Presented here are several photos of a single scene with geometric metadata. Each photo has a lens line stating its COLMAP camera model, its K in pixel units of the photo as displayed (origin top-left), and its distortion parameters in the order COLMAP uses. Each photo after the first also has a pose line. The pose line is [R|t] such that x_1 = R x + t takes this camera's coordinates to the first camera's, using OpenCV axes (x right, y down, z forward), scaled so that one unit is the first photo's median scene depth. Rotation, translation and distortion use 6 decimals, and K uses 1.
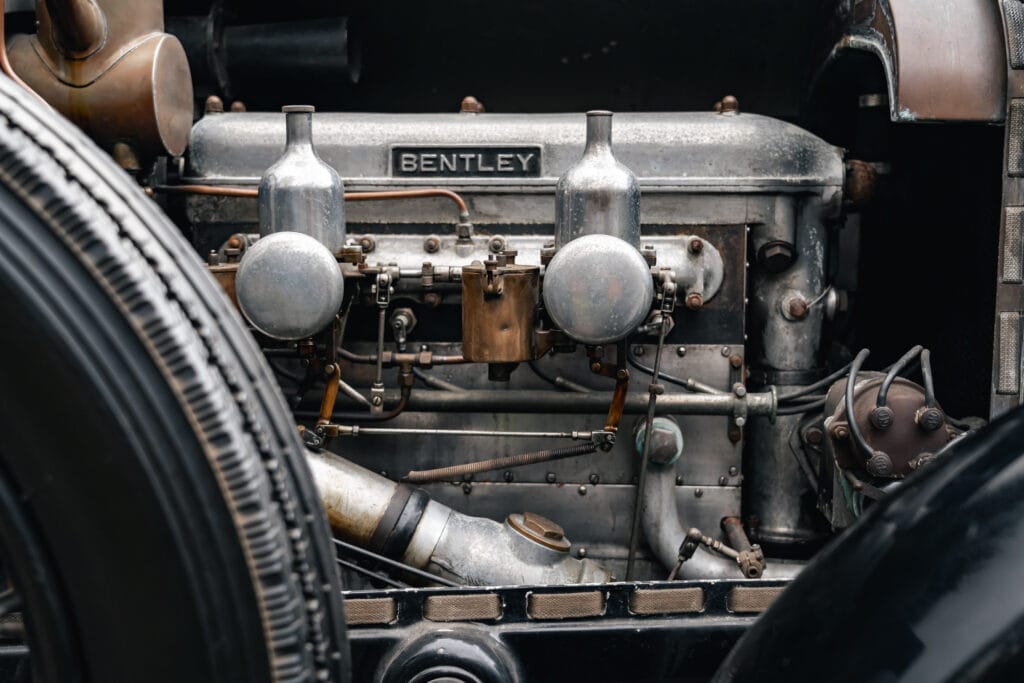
lens RADIAL K [[1452.1, 0, 512.0], [0, 1452.1, 341.5], [0, 0, 1]] dist [-0.011015, 0.010192]
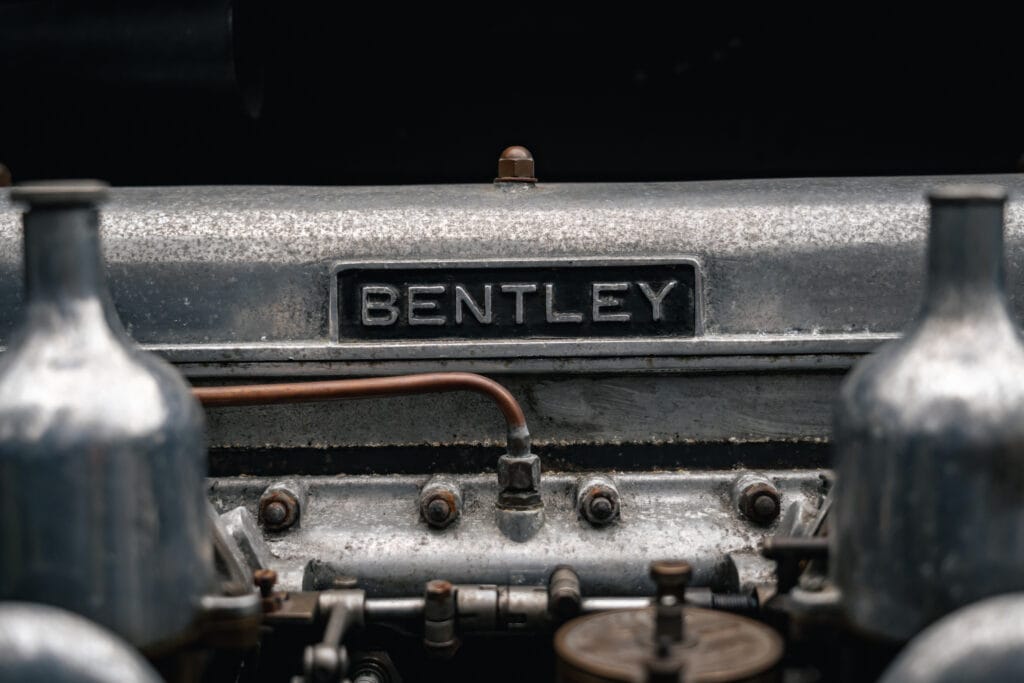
lens RADIAL K [[1452.1, 0, 512.0], [0, 1452.1, 341.5], [0, 0, 1]] dist [-0.011015, 0.010192]
pose [[0.998321, -0.019844, 0.054415, -0.055725], [0.021454, 0.999344, -0.029161, -0.099862], [-0.053800, 0.030280, 0.998093, 0.582482]]
